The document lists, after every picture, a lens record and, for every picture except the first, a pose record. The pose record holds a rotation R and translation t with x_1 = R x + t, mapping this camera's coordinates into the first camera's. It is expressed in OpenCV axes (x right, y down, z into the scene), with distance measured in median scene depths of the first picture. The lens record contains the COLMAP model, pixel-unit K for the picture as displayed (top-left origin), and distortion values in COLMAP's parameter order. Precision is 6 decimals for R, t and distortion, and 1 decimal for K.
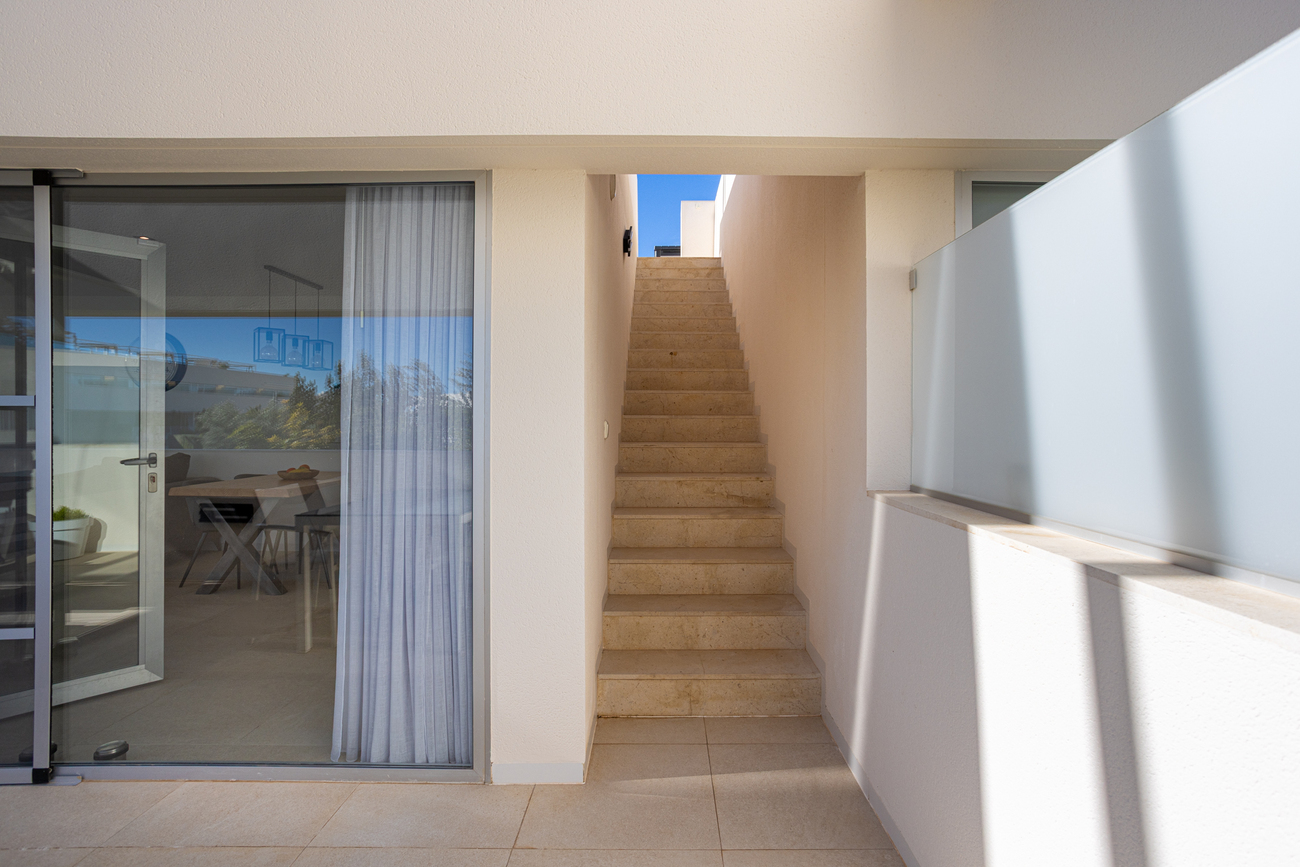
lens RADIAL K [[645.9, 0, 646.9], [0, 645.9, 423.0], [0, 0, 1]] dist [-0.040723, 0.026115]
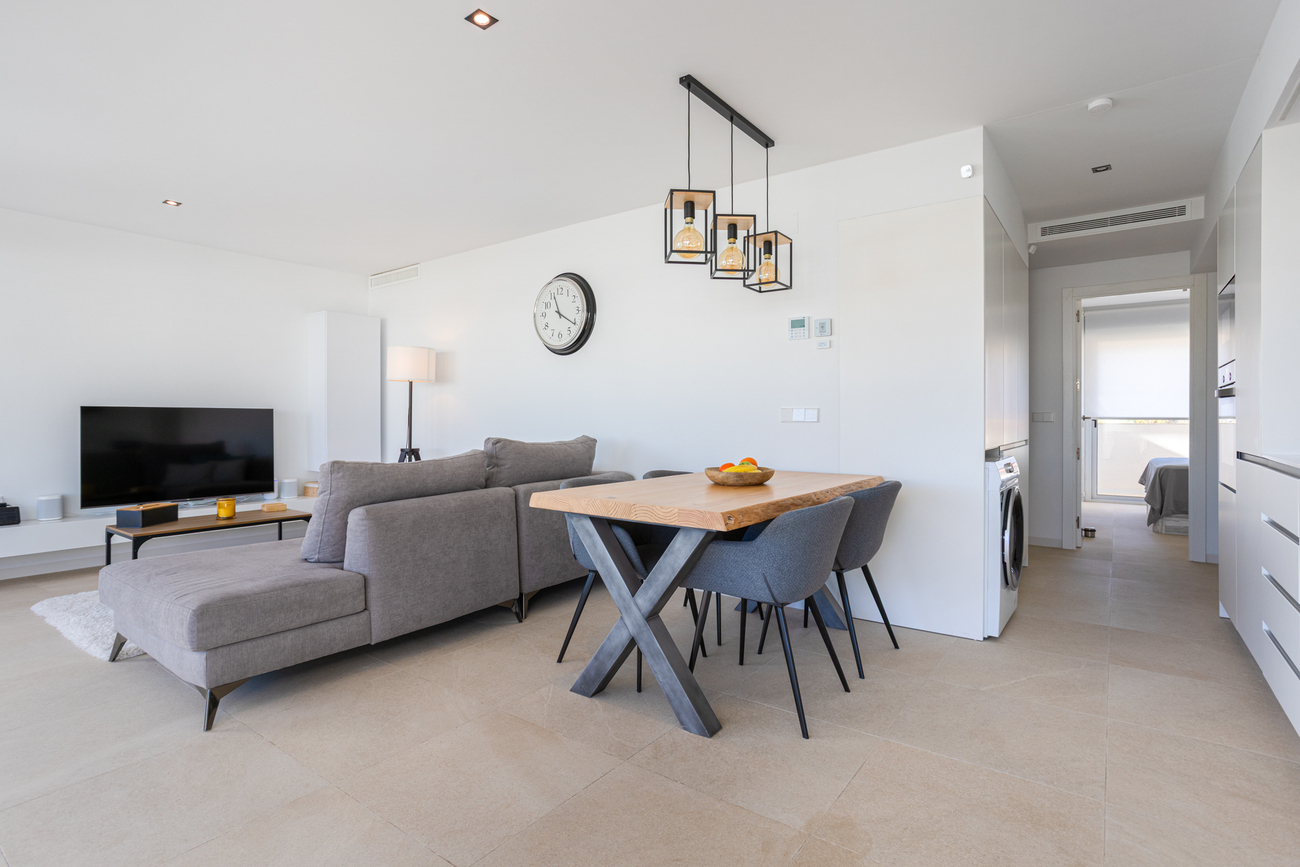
lens RADIAL K [[645.9, 0, 659.9], [0, 645.9, 422.4], [0, 0, 1]] dist [-0.040723, 0.026115]
pose [[0.822418, 0.000378, -0.568884, -0.312642], [0.005734, 0.999943, 0.008953, 0.032702], [0.568855, -0.010624, 0.822369, 0.553332]]
